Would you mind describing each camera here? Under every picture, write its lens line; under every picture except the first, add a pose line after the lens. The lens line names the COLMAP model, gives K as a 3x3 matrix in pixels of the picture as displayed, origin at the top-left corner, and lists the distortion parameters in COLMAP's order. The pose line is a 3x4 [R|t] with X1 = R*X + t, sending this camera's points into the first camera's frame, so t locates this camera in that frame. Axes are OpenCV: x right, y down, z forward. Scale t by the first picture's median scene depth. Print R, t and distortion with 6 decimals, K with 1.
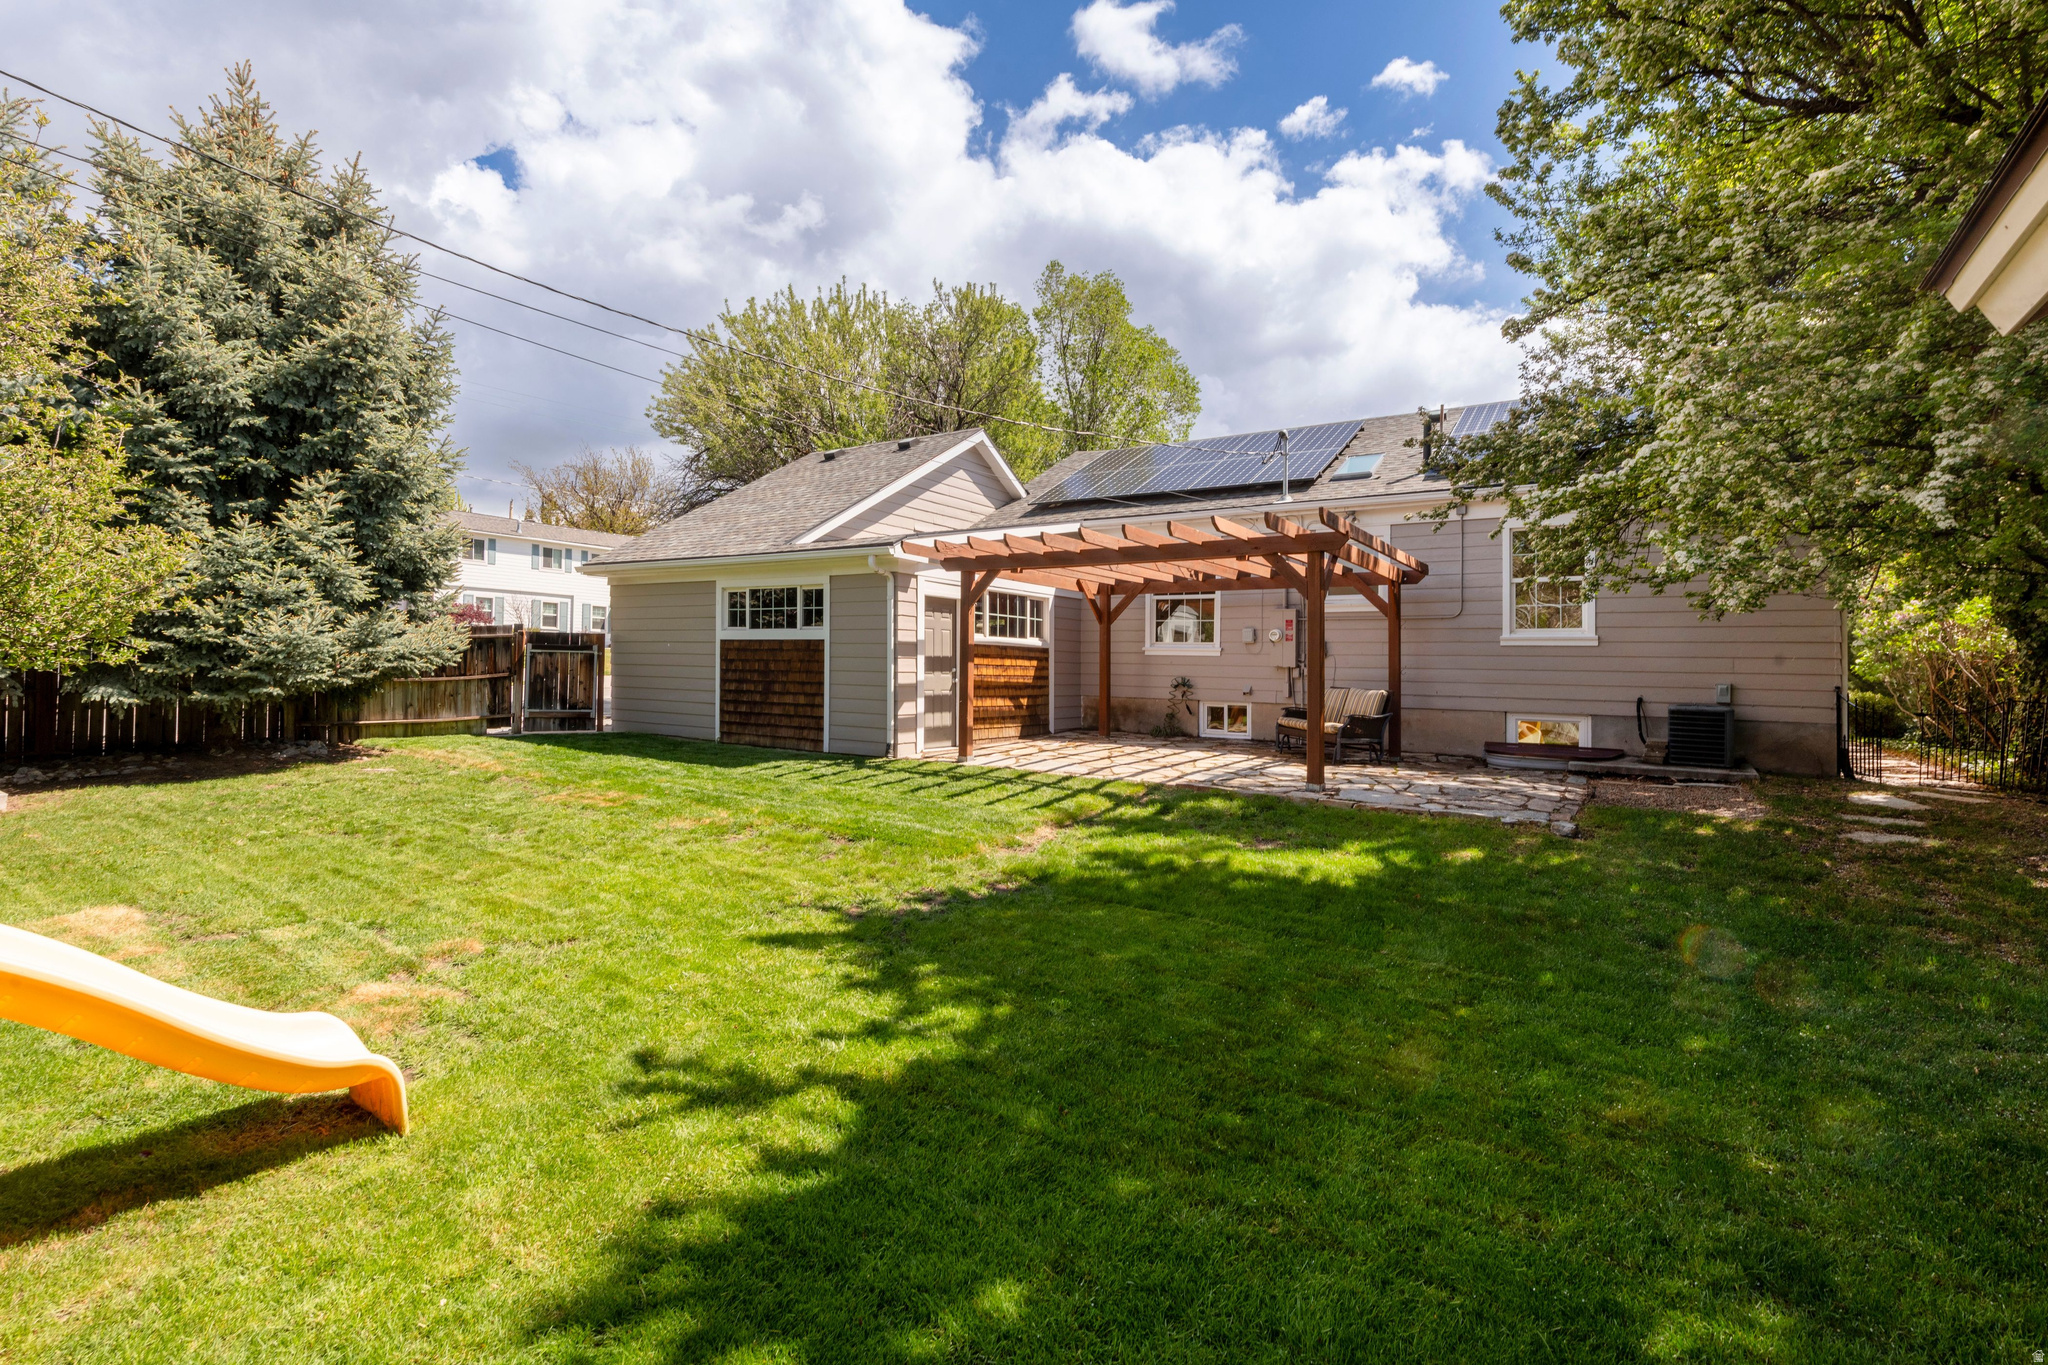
lens RADIAL K [[932.9, 0, 1024.0], [0, 932.9, 682.5], [0, 0, 1]] dist [-0.000799, -0.000407]
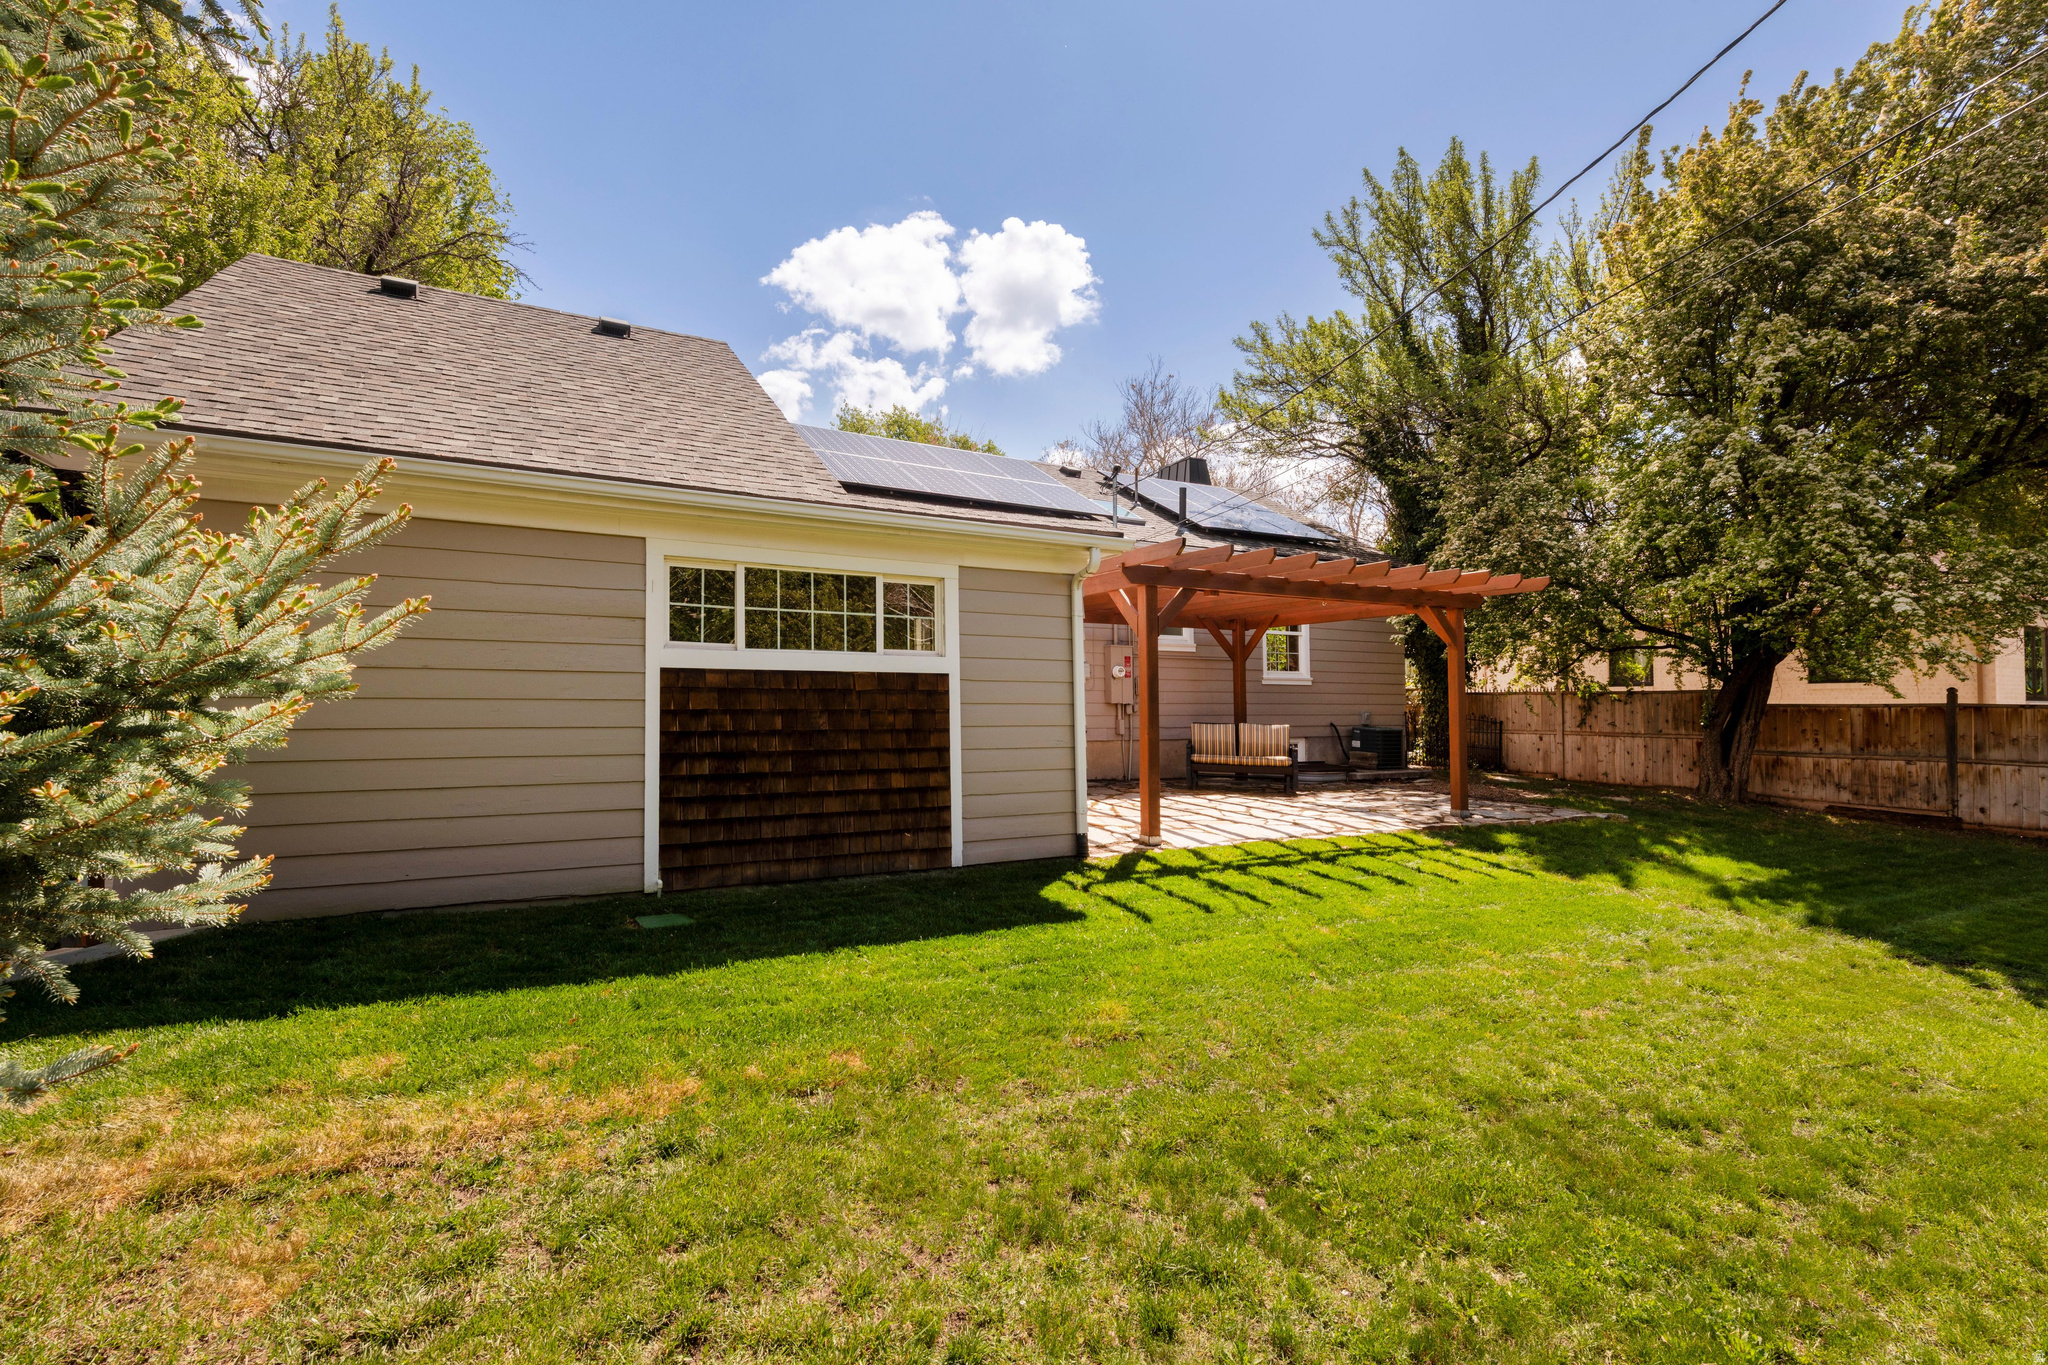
lens RADIAL K [[932.9, 0, 1024.0], [0, 932.9, 682.5], [0, 0, 1]] dist [-0.000799, -0.000407]
pose [[0.463130, 0.001963, 0.886288, -0.664619], [0.019401, 0.999735, -0.012352, -0.030417], [-0.886078, 0.022915, 0.462970, 0.645386]]
